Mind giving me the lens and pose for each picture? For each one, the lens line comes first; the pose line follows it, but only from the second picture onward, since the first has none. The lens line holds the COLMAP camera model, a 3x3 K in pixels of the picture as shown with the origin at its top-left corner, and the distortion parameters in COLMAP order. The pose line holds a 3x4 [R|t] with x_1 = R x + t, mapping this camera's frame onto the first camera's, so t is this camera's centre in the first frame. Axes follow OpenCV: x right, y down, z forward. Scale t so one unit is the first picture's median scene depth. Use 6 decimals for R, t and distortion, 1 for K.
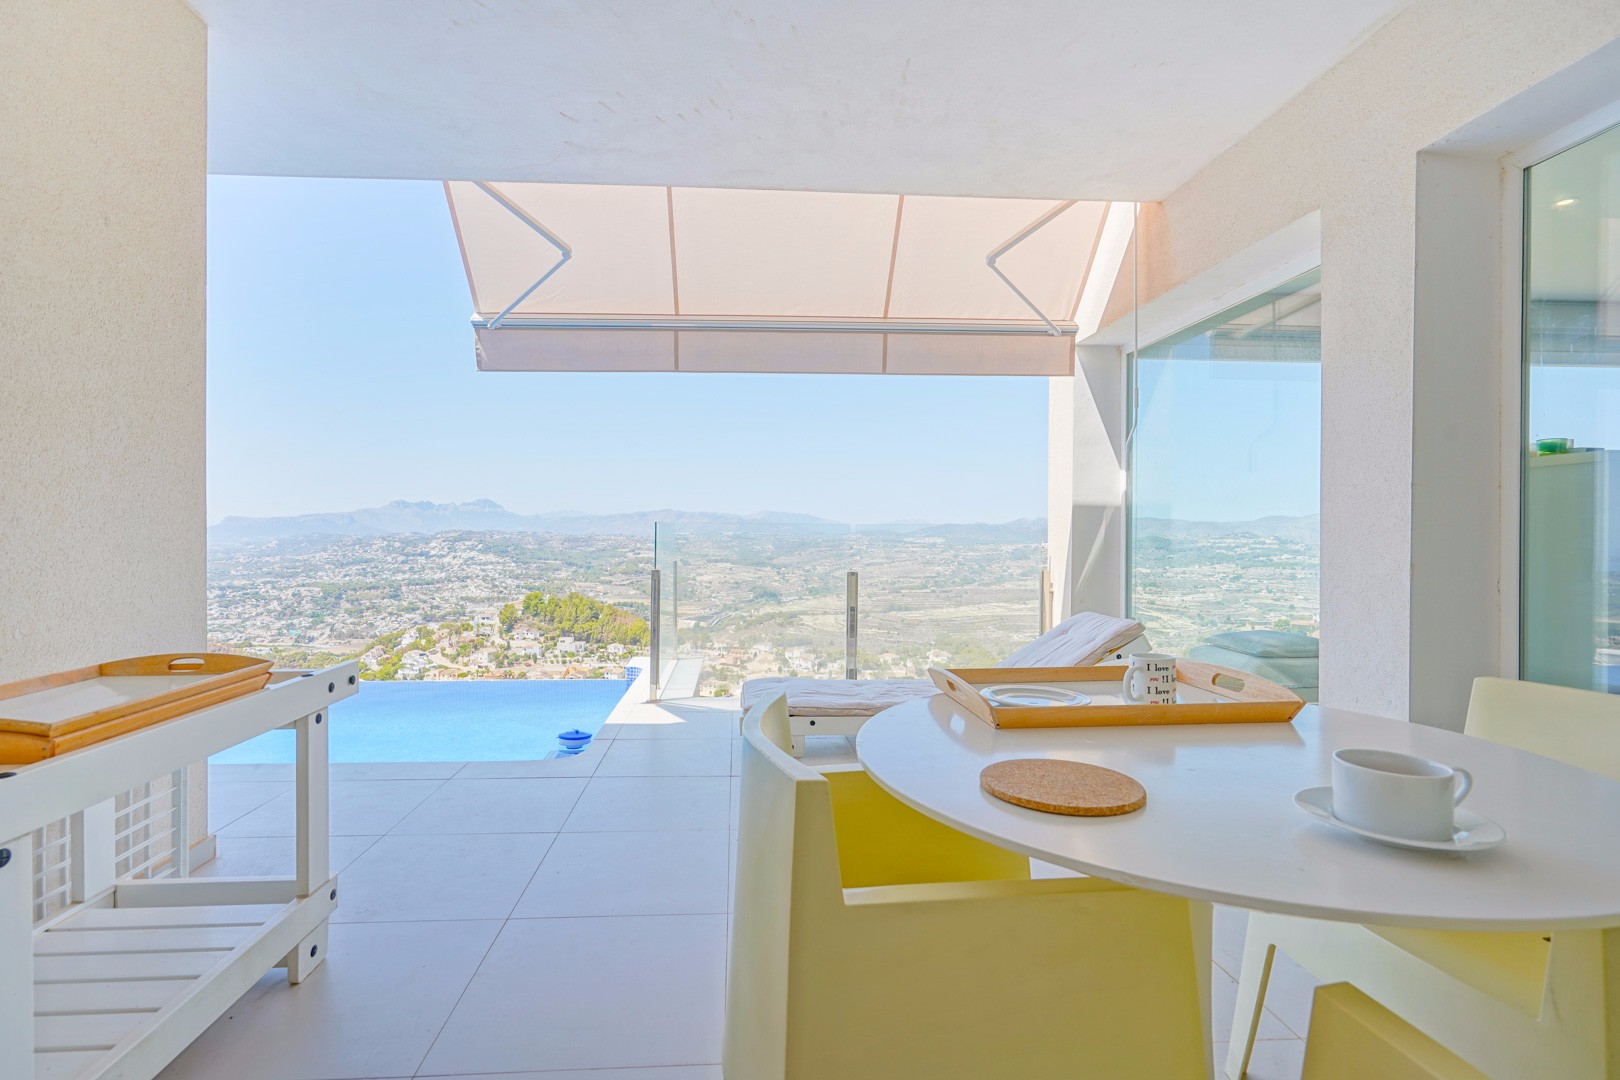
lens RADIAL K [[762.8, 0, 801.9], [0, 762.8, 547.4], [0, 0, 1]] dist [-0.004581, 0.001755]
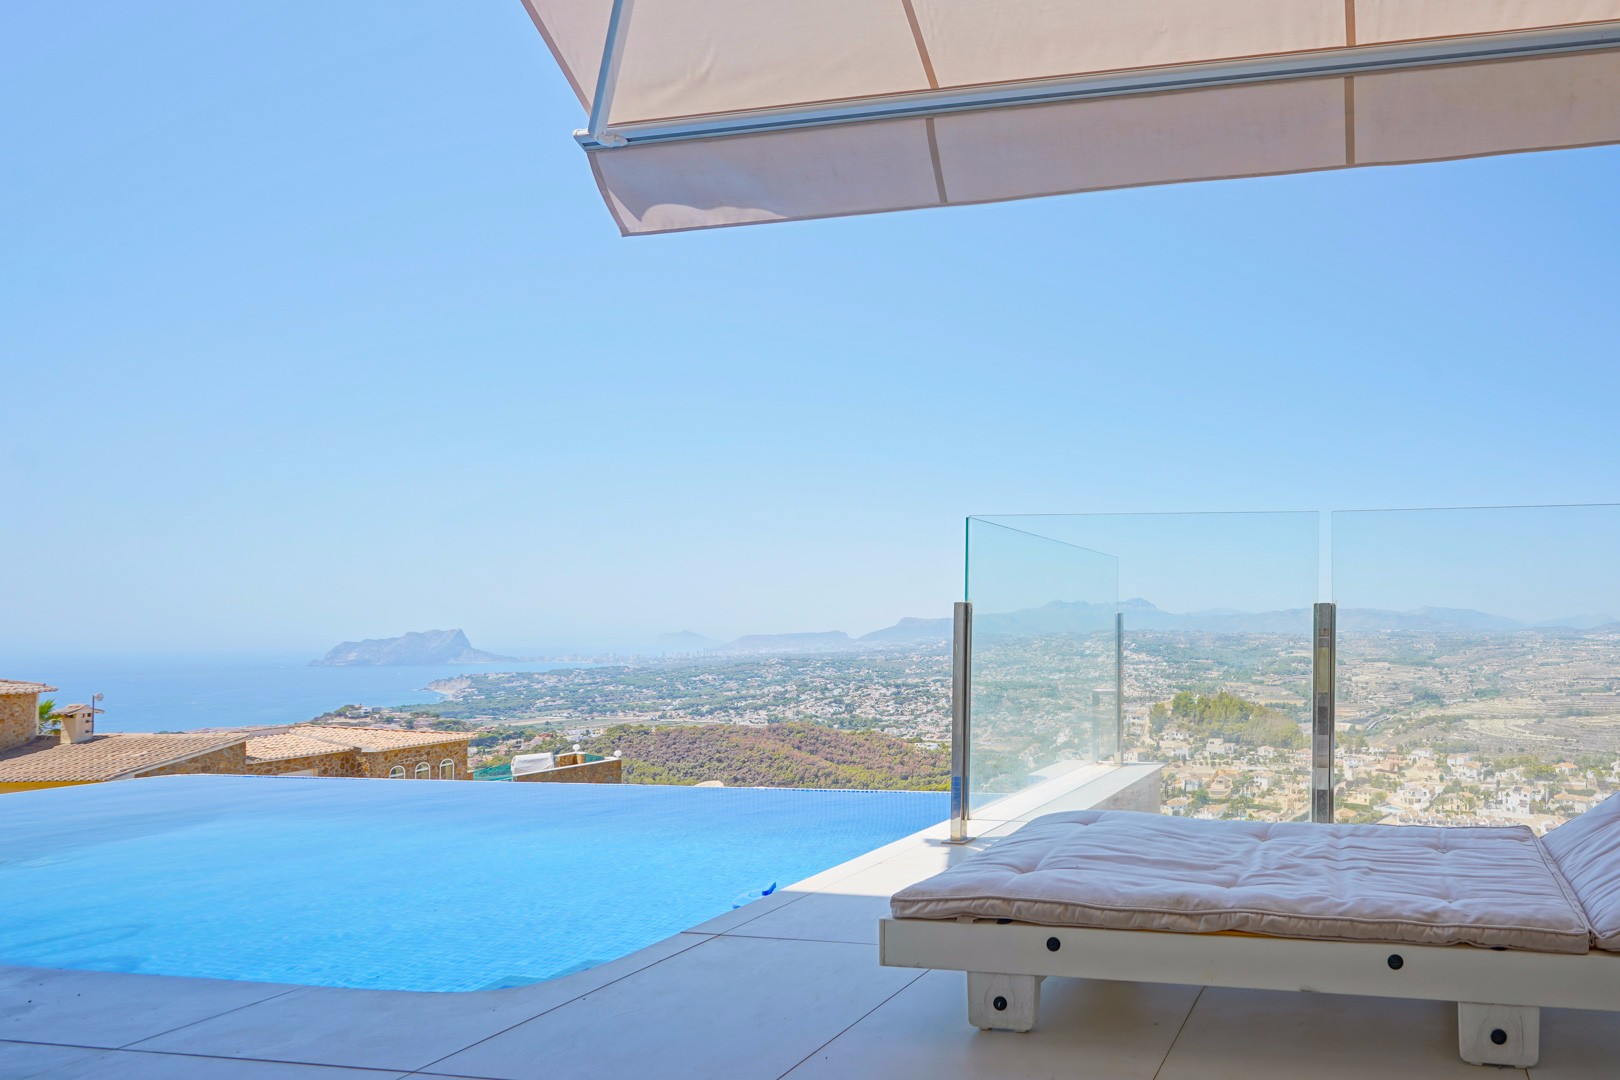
lens RADIAL K [[762.8, 0, 872.3], [0, 762.8, 640.4], [0, 0, 1]] dist [-0.004581, 0.001755]
pose [[0.981718, -0.004848, -0.190282, -0.555642], [0.003008, 0.999946, -0.009960, 0.000738], [0.190320, 0.009206, 0.981679, -0.040506]]
